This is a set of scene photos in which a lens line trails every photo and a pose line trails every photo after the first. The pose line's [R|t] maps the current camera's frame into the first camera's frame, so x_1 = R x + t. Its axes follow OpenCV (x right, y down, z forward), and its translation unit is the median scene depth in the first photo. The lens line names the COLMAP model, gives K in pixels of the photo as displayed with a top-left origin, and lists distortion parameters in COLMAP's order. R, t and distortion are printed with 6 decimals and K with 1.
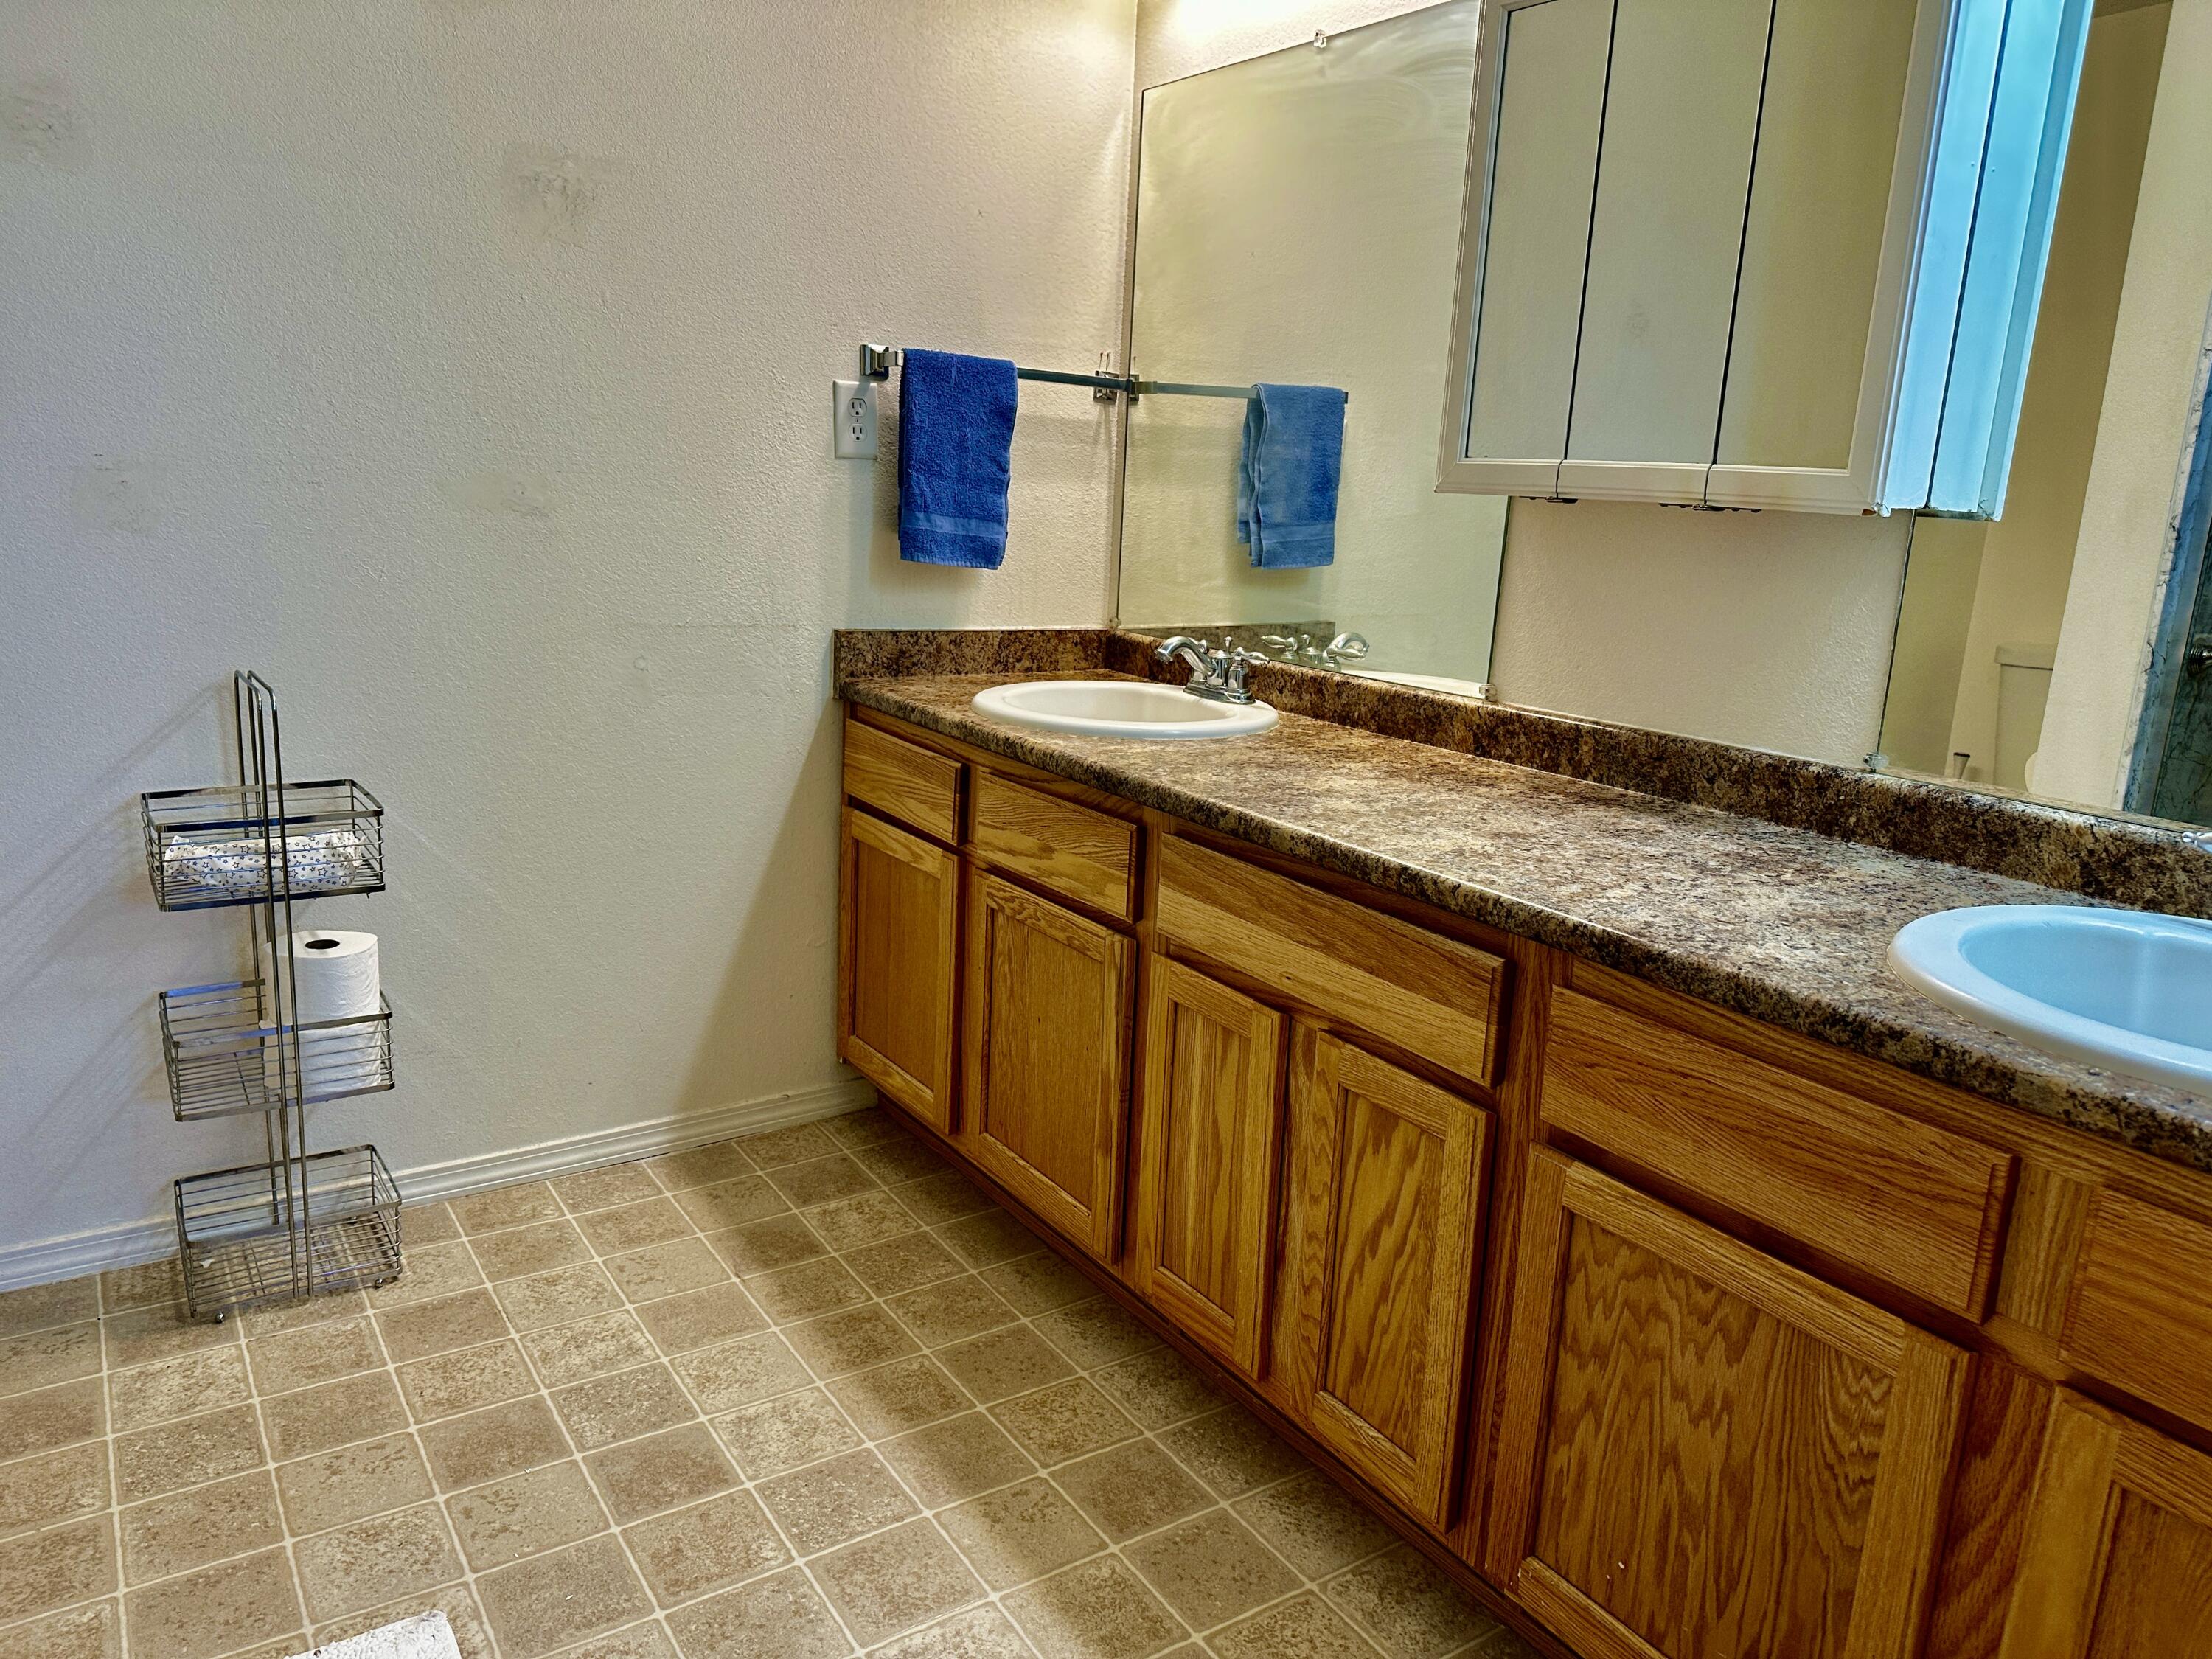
lens RADIAL K [[1563.7, 0, 1104.3], [0, 1563.7, 832.7], [0, 0, 1]] dist [0.074111, 0.000480]
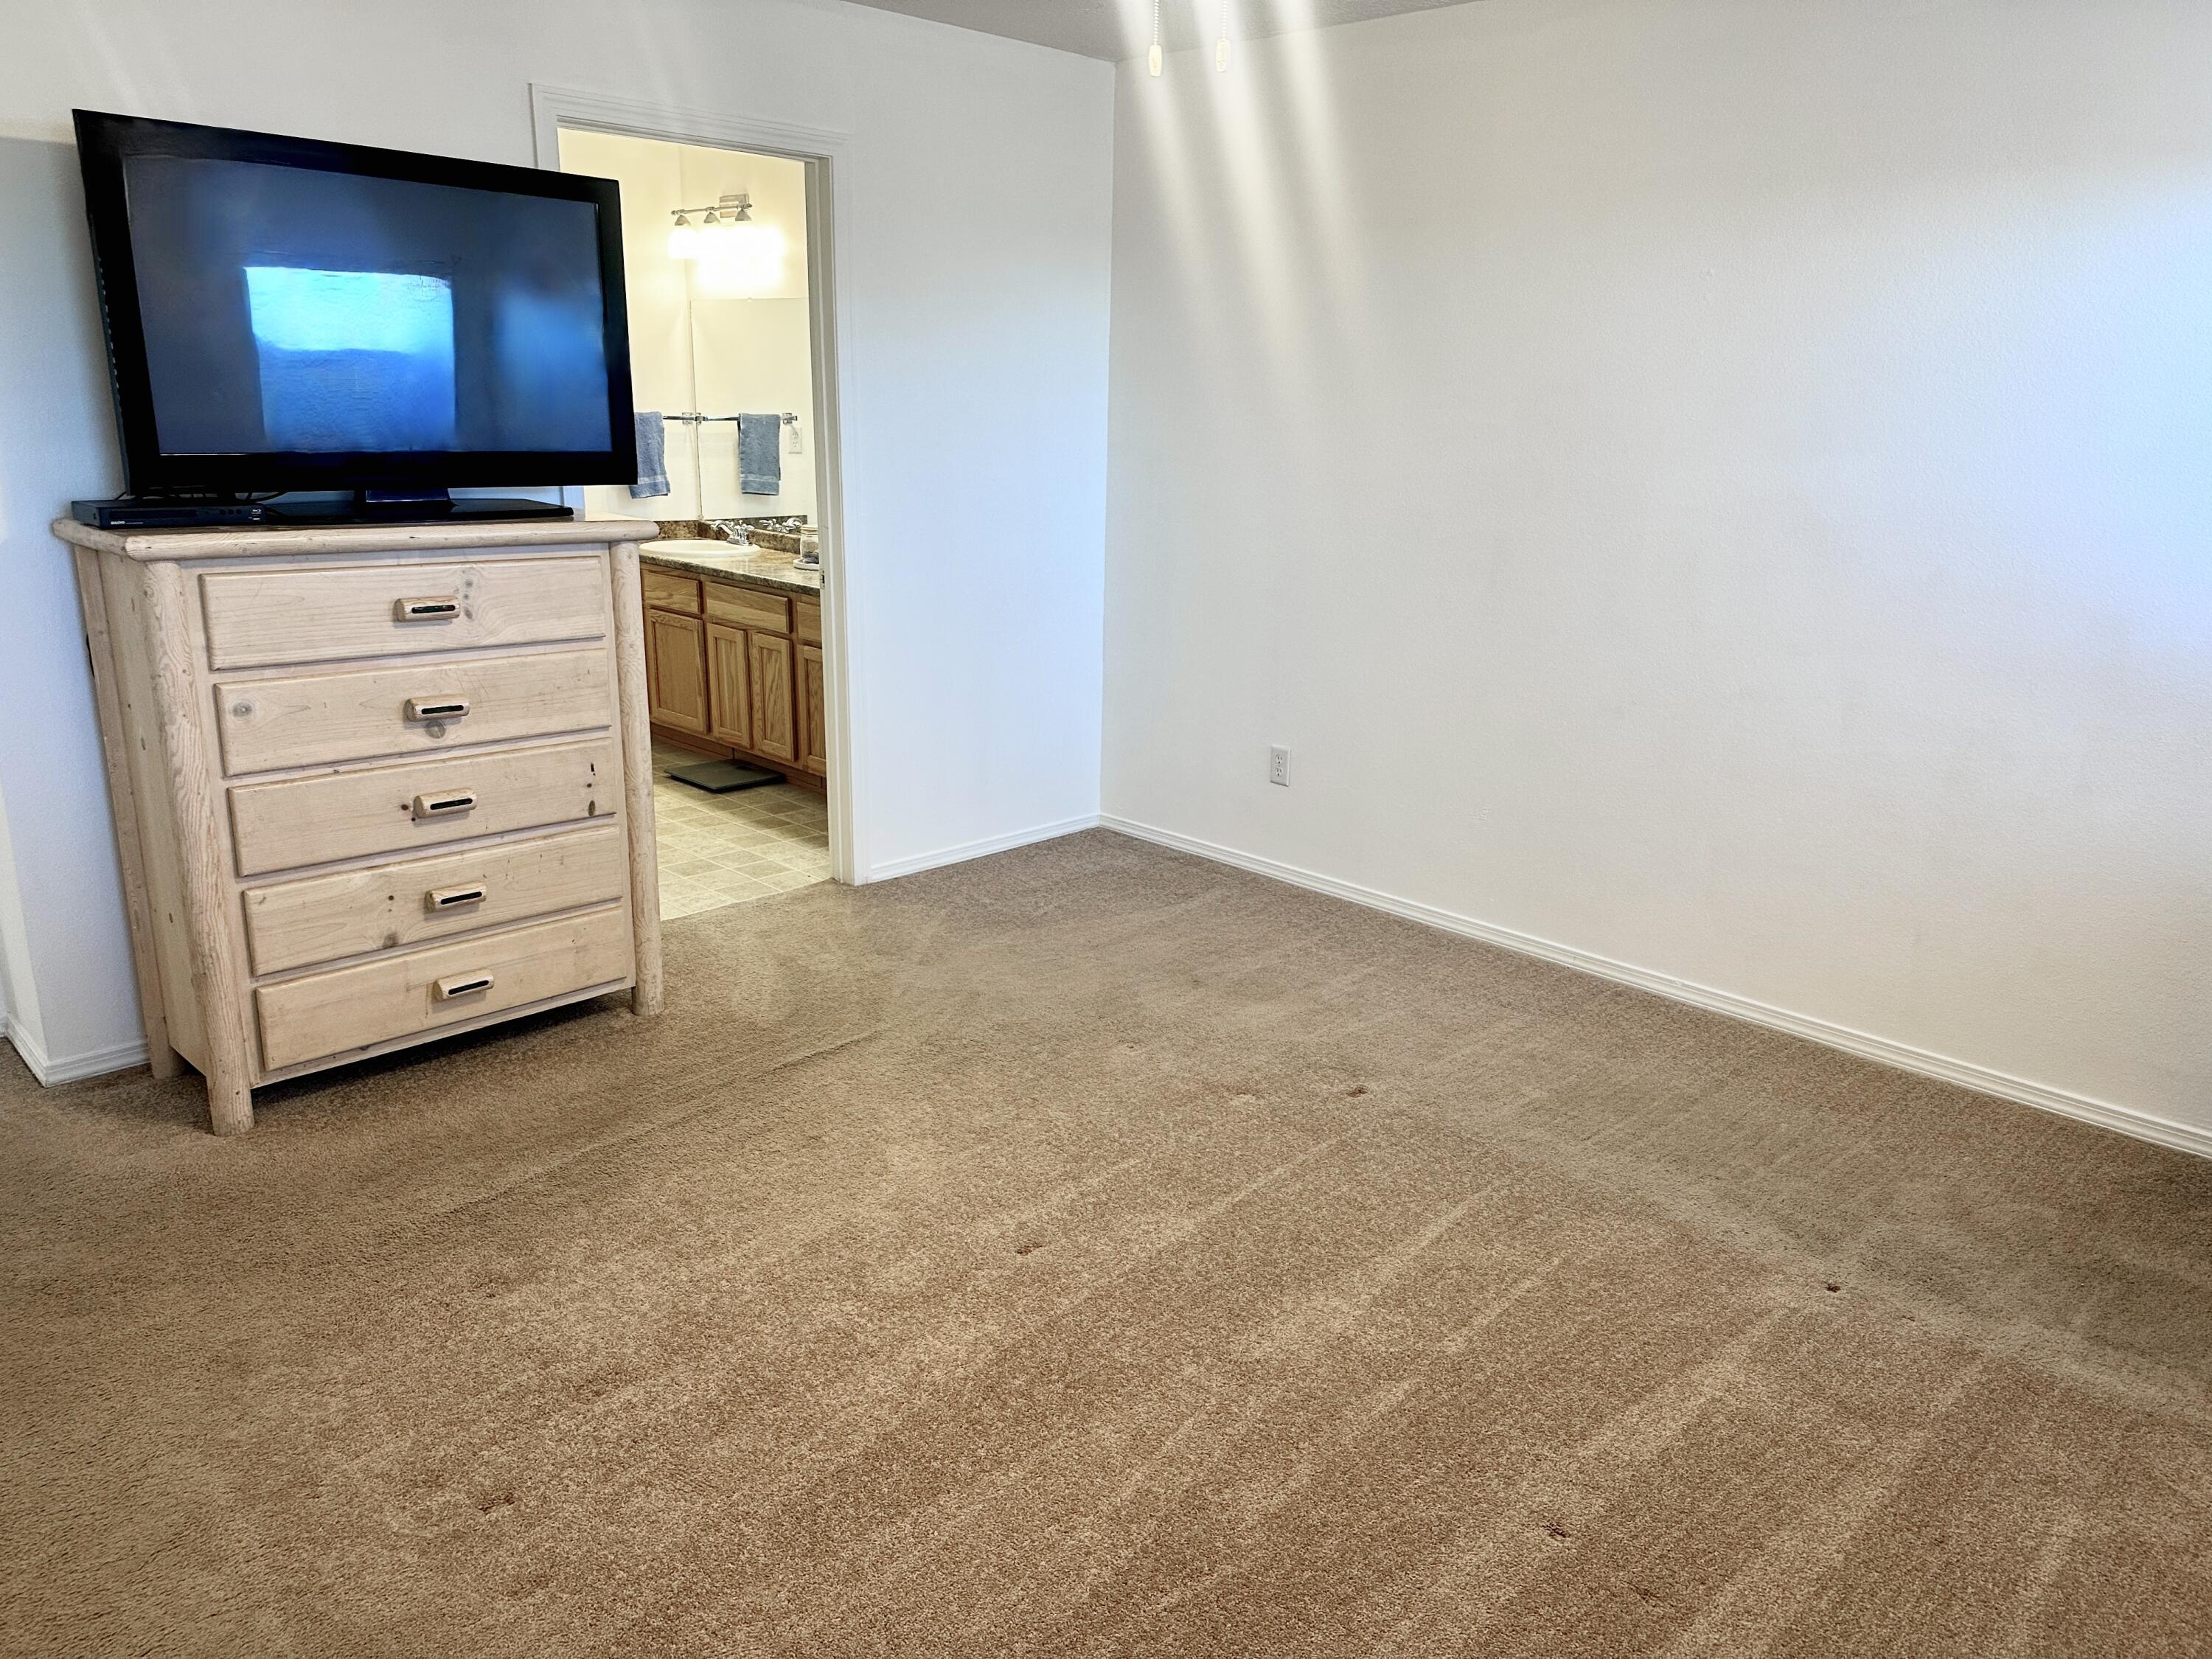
lens RADIAL K [[1563.7, 0, 1120.8], [0, 1563.7, 822.3], [0, 0, 1]] dist [0.074111, 0.000480]
pose [[0.977635, -0.076134, 0.196044, 0.187200], [0.065546, 0.996047, 0.059950, 0.332588], [-0.199833, -0.045759, 0.978761, -2.201716]]
